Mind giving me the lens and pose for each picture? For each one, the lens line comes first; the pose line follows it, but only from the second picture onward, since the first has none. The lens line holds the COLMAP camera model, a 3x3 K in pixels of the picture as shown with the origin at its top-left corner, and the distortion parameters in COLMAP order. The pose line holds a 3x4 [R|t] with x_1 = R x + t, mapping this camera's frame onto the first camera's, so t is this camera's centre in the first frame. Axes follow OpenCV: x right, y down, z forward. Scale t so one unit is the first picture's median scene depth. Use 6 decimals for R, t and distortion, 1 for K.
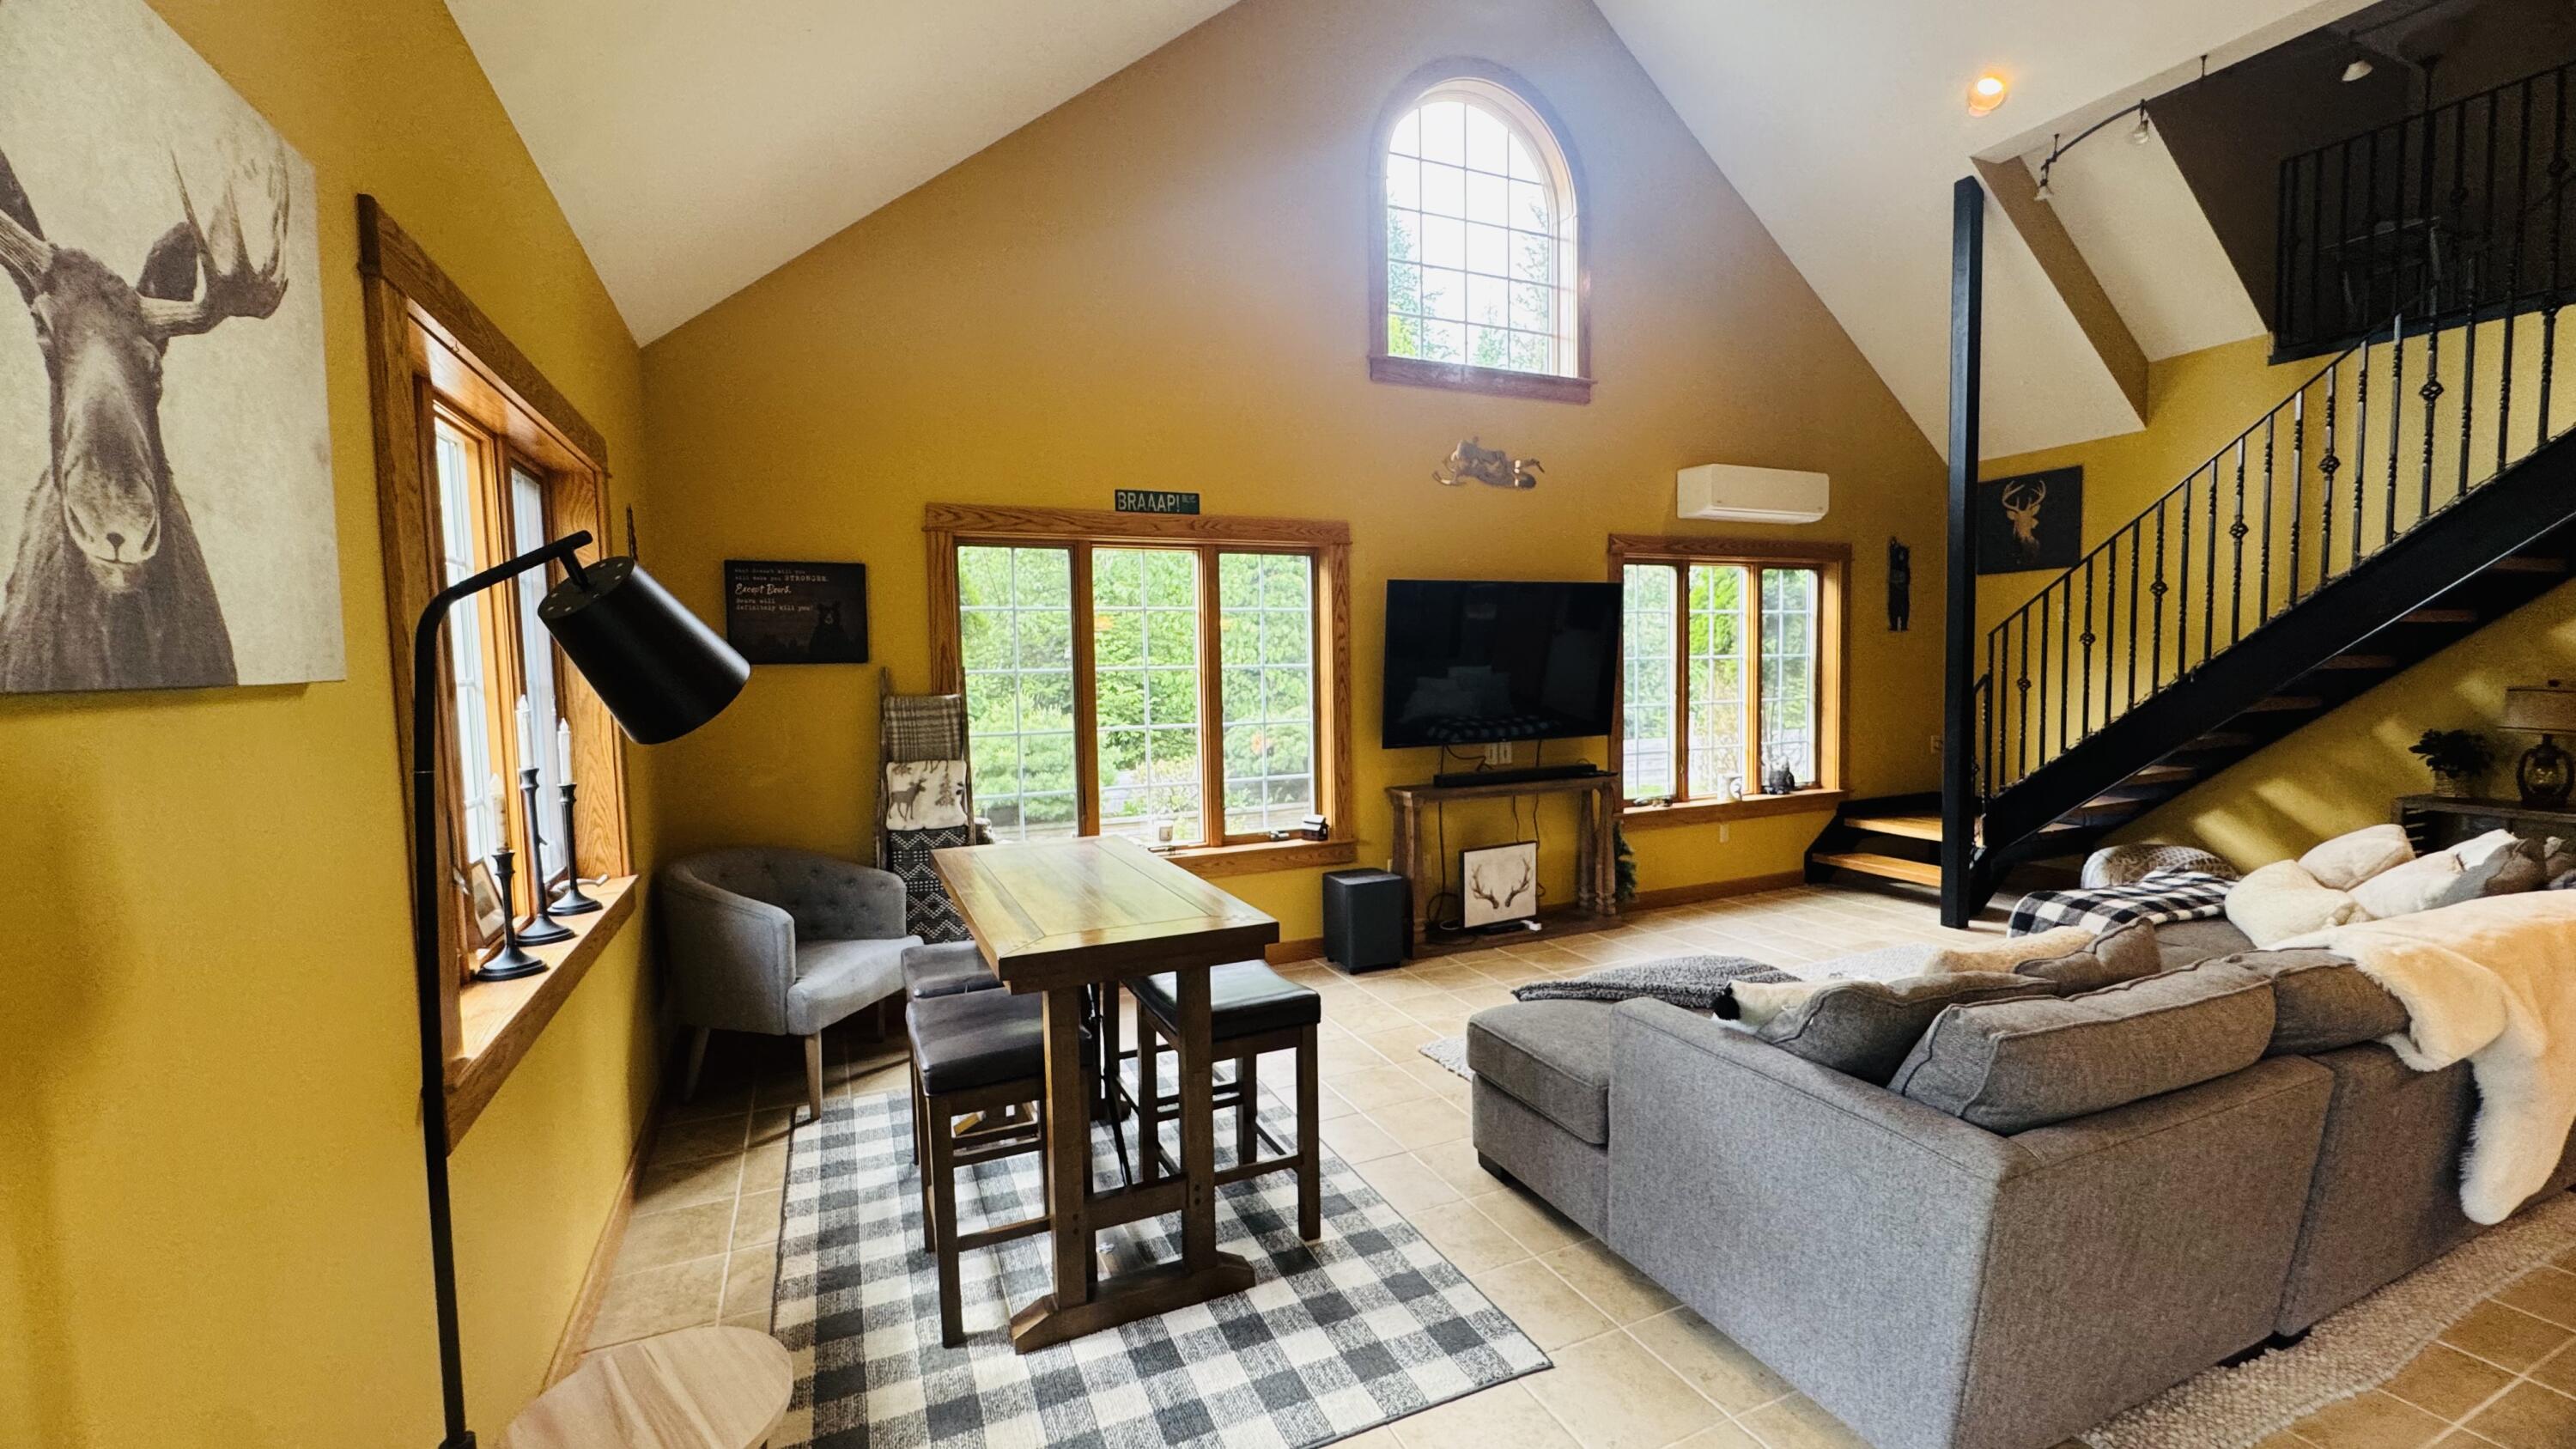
lens RADIAL K [[1033.8, 0, 1288.2], [0, 1033.8, 723.9], [0, 0, 1]] dist [-0.003445, 0.000065]
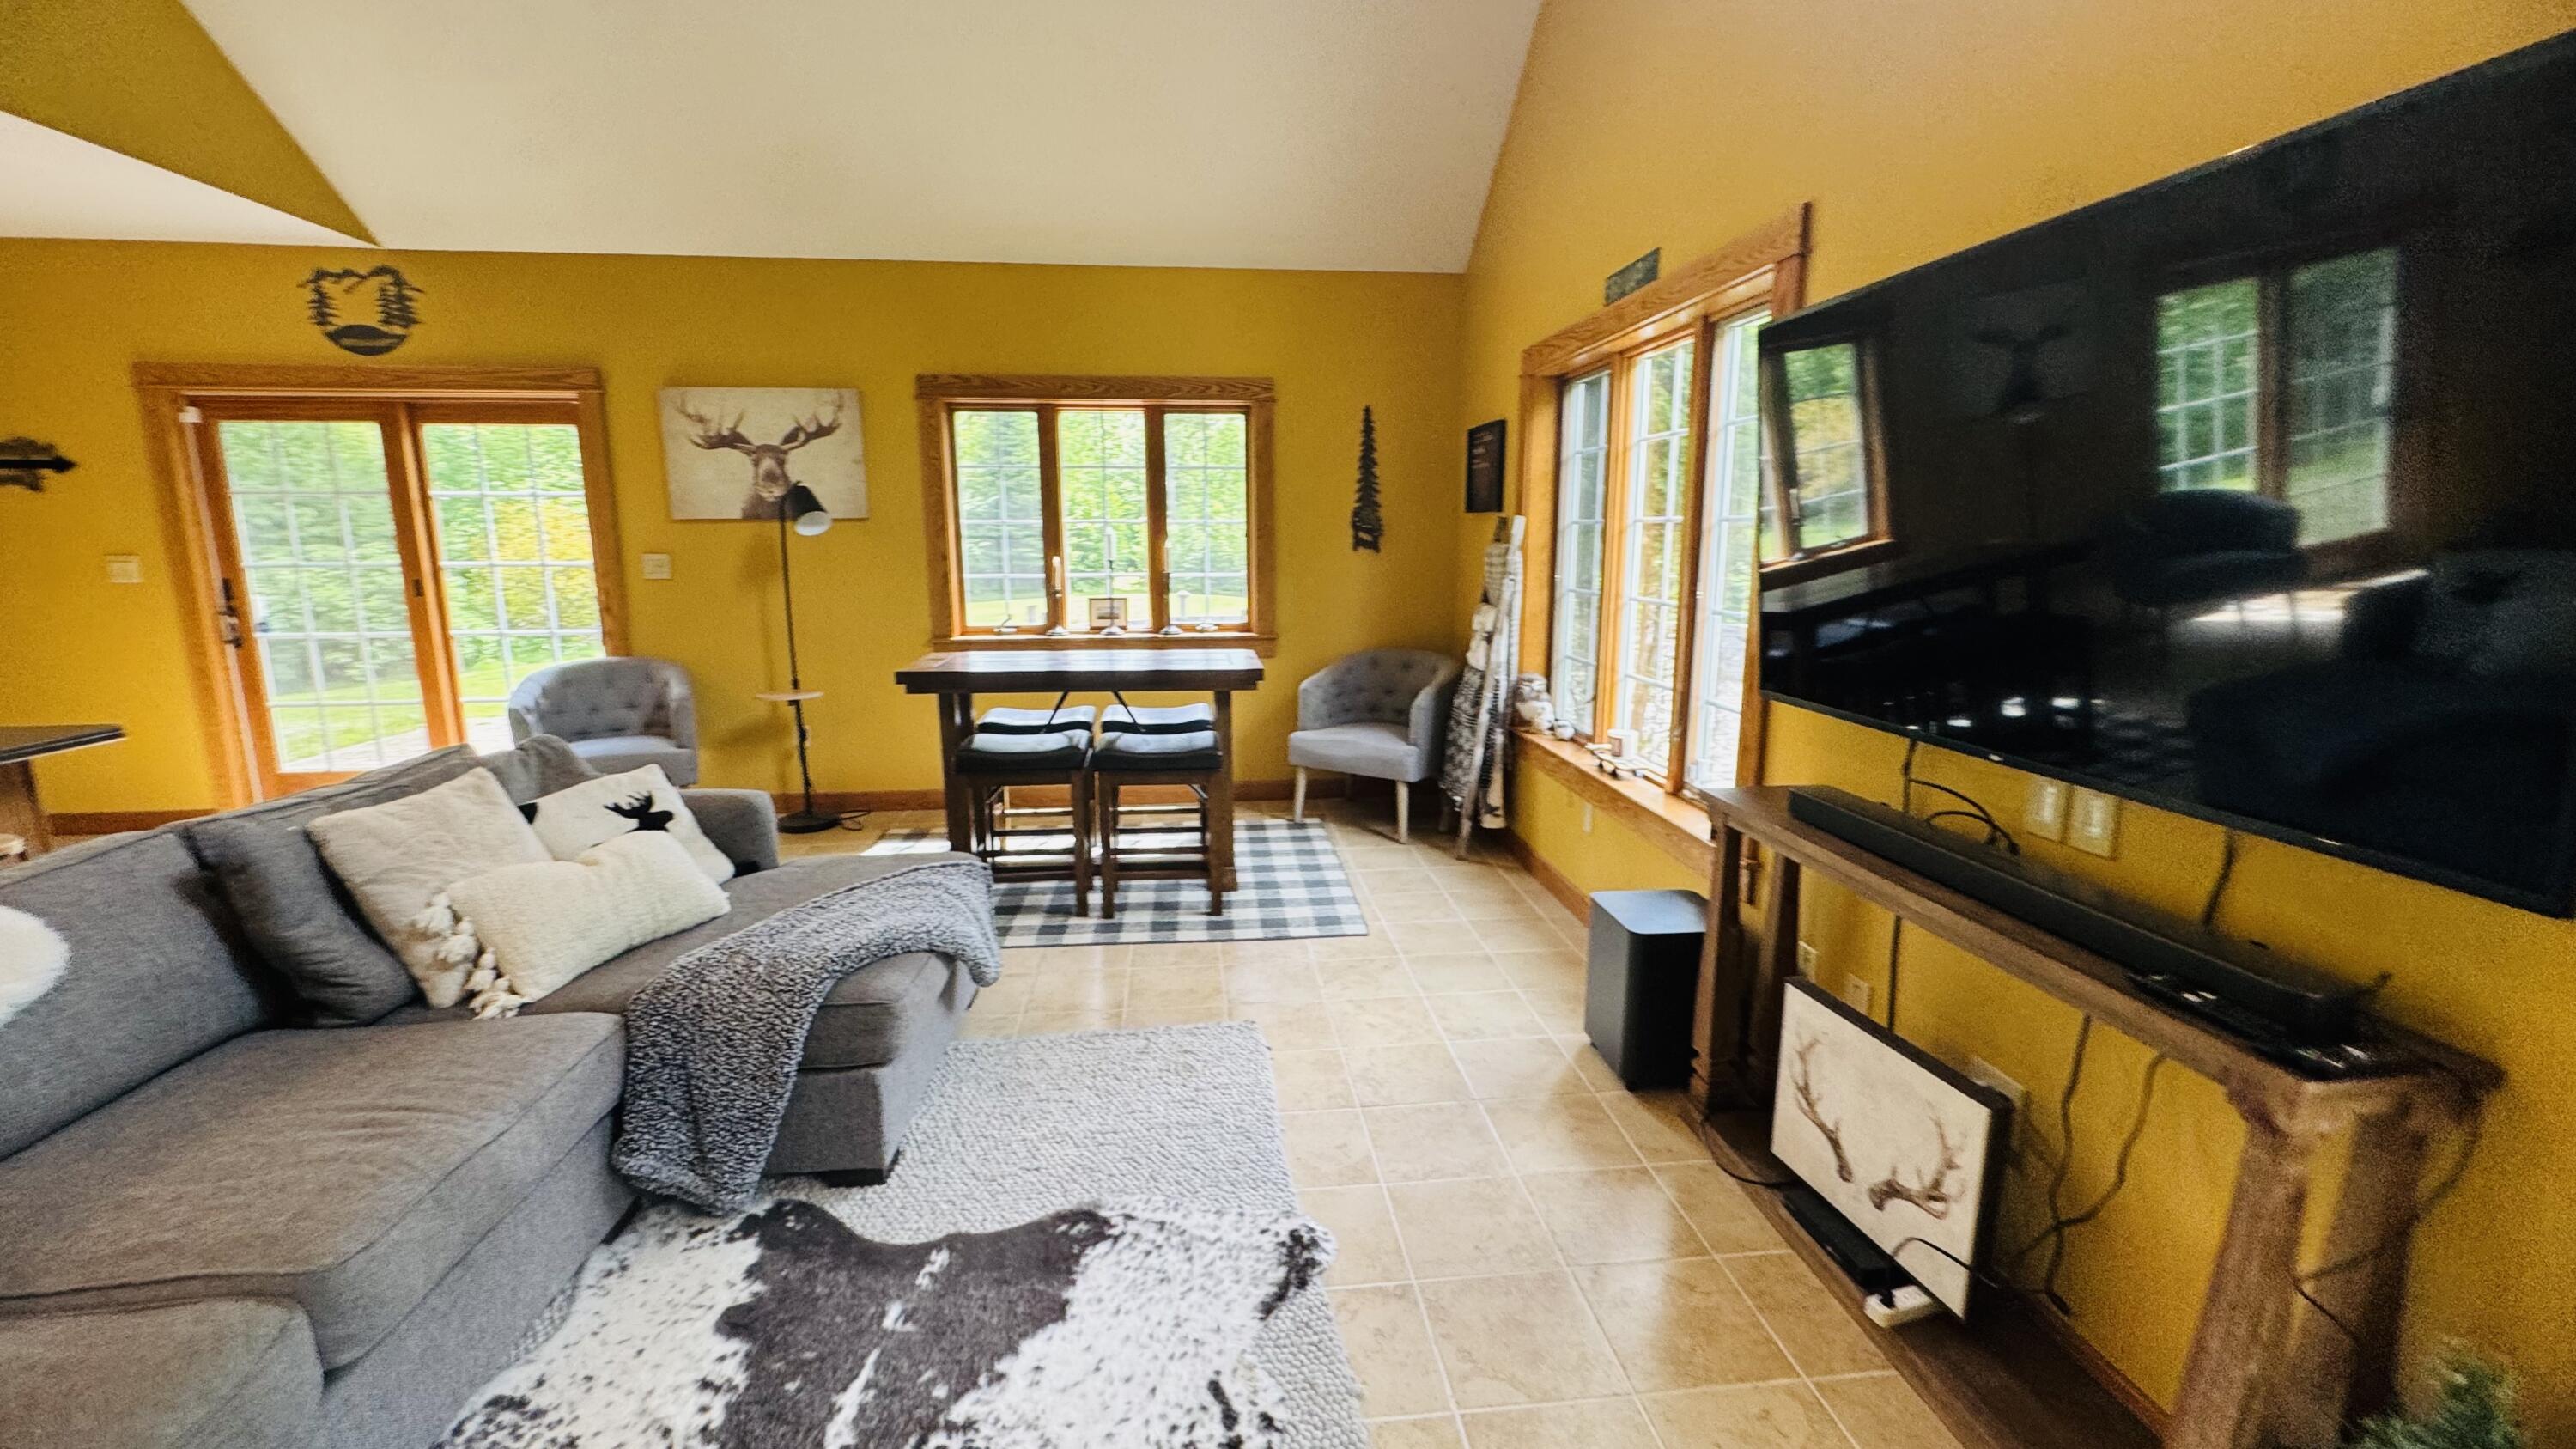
lens RADIAL K [[1033.8, 0, 1286.3], [0, 1033.8, 724.6], [0, 0, 1]] dist [-0.003445, 0.000065]
pose [[-0.314167, 0.192135, -0.929722, 0.628551], [-0.053491, 0.974169, 0.219396, -0.057860], [0.947860, 0.118658, -0.295774, 0.974075]]
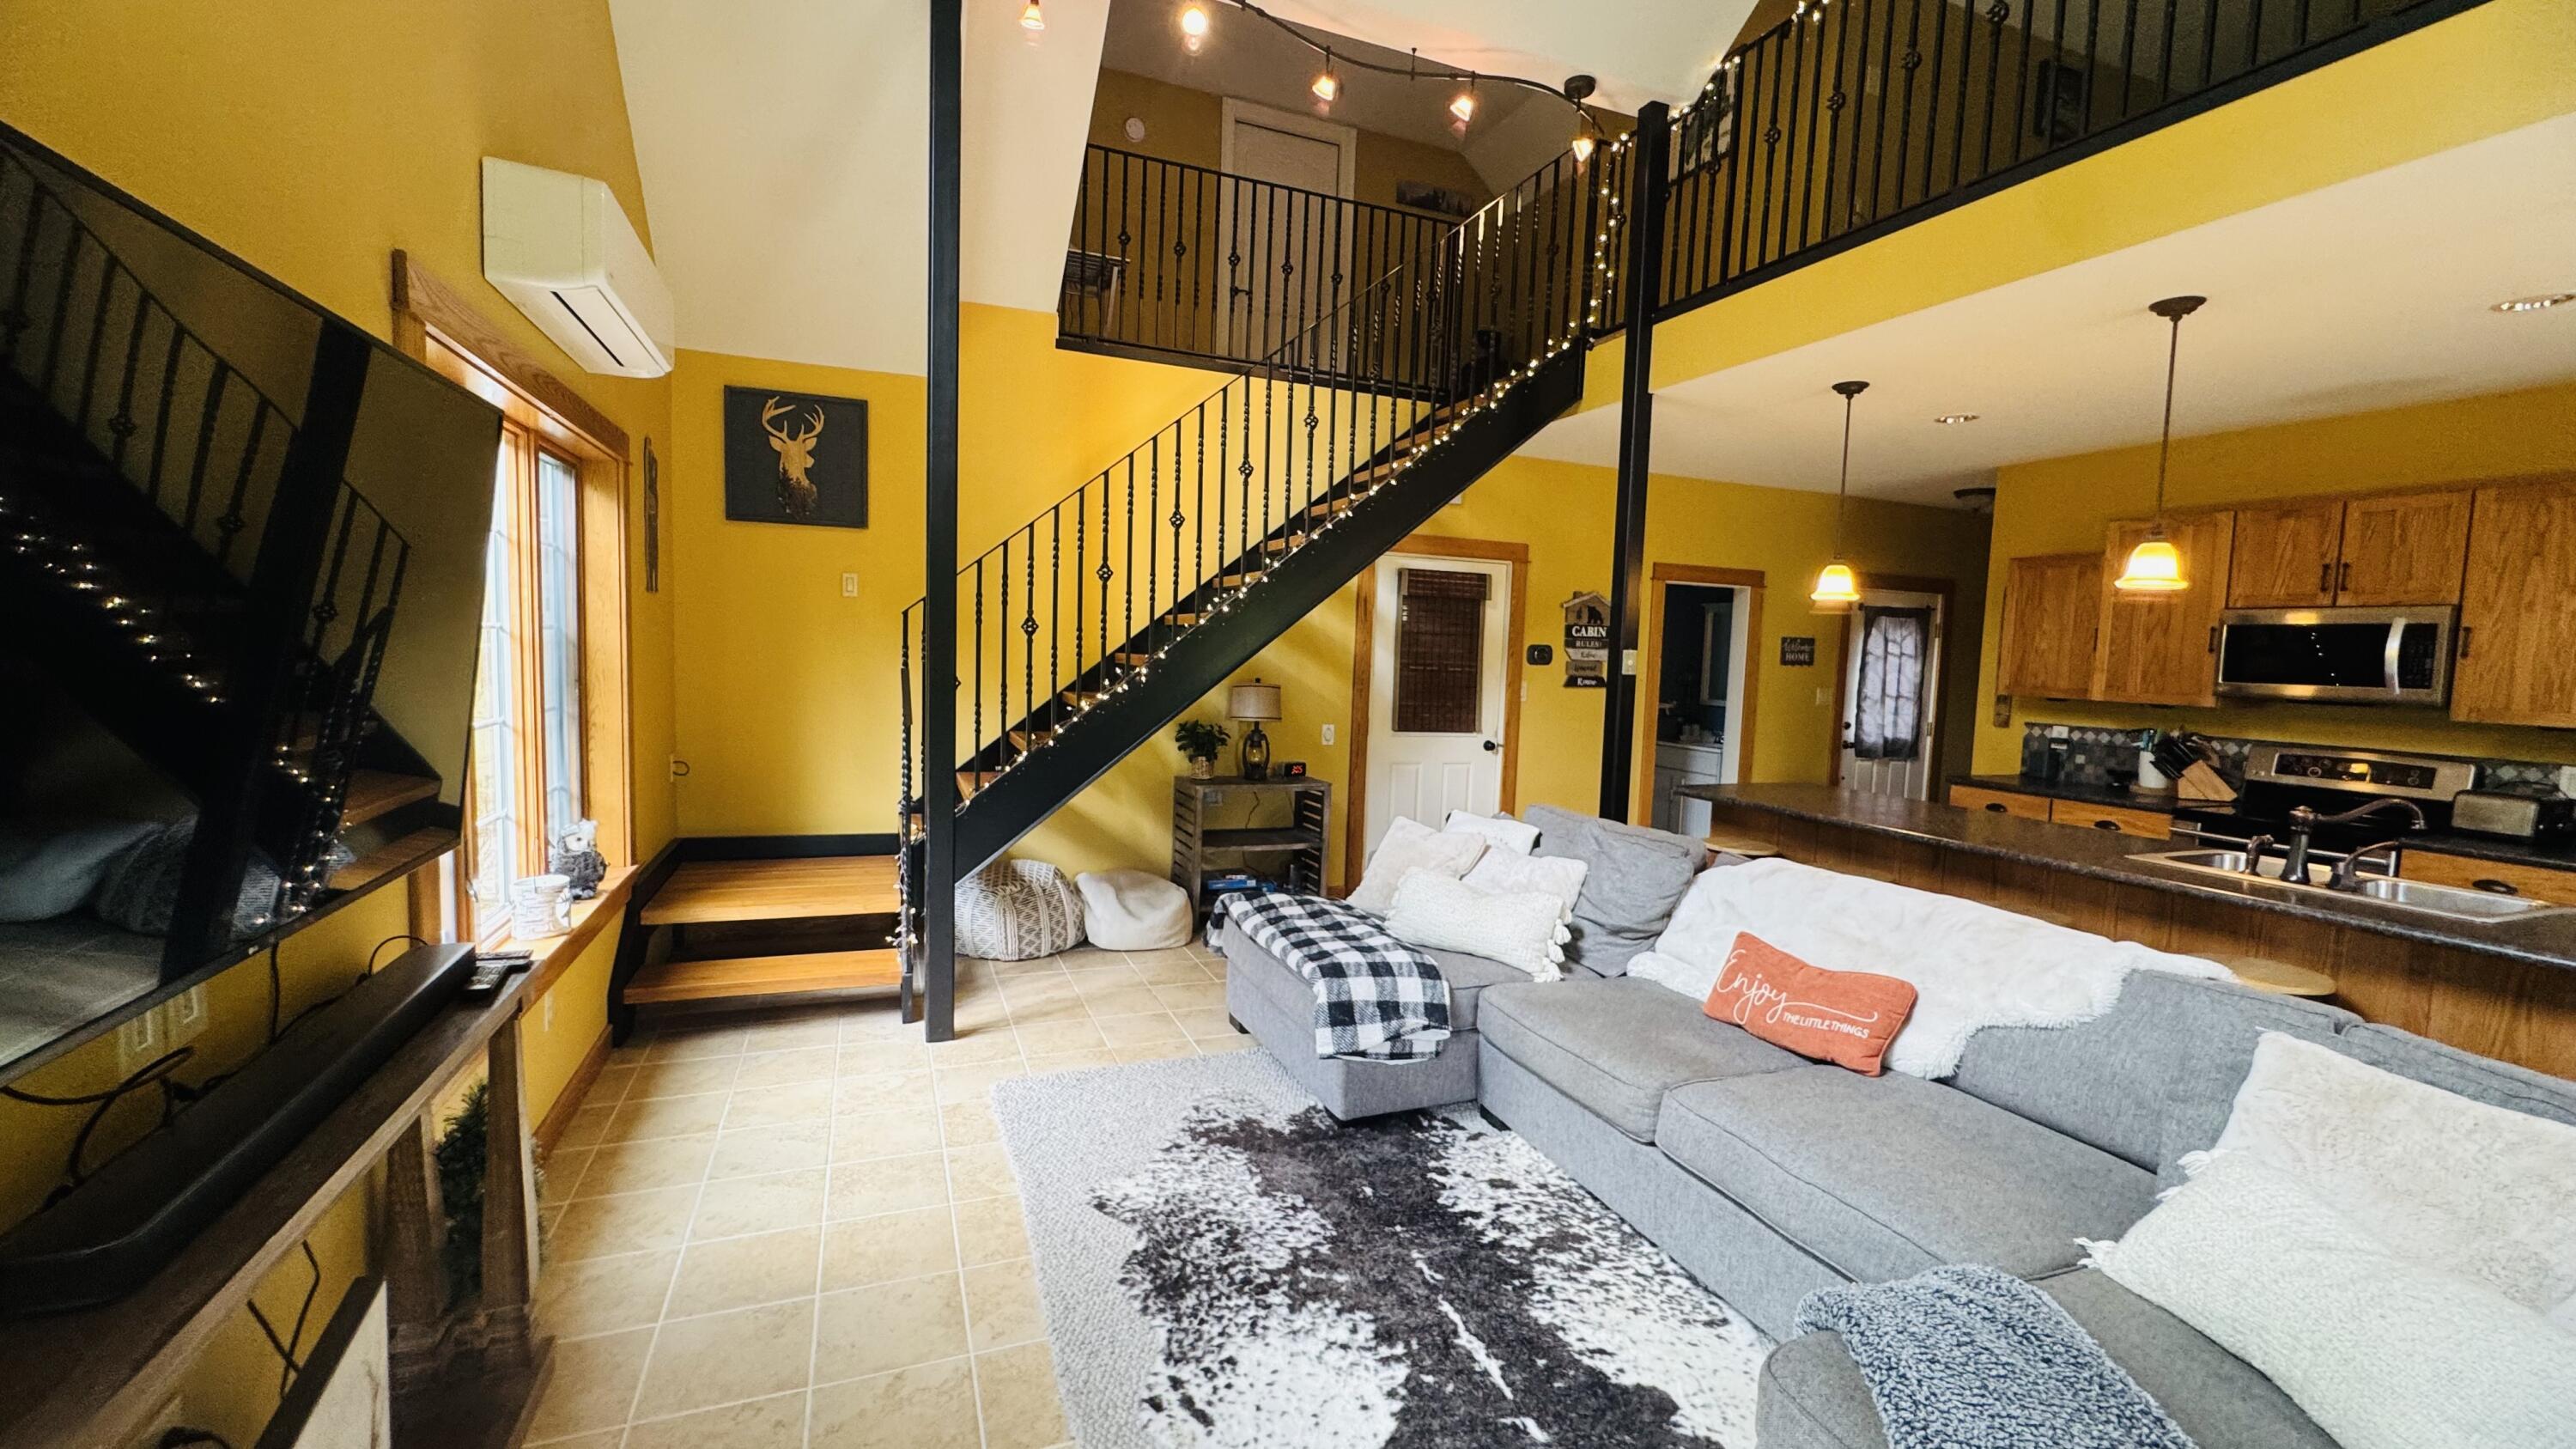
lens RADIAL K [[1033.8, 0, 1286.9], [0, 1033.8, 727.9], [0, 0, 1]] dist [-0.003445, 0.000065]
pose [[0.046476, -0.058937, 0.997179, -0.020905], [0.025466, 0.998003, 0.057798, -0.048587], [-0.998595, 0.022708, 0.047884, 0.819448]]
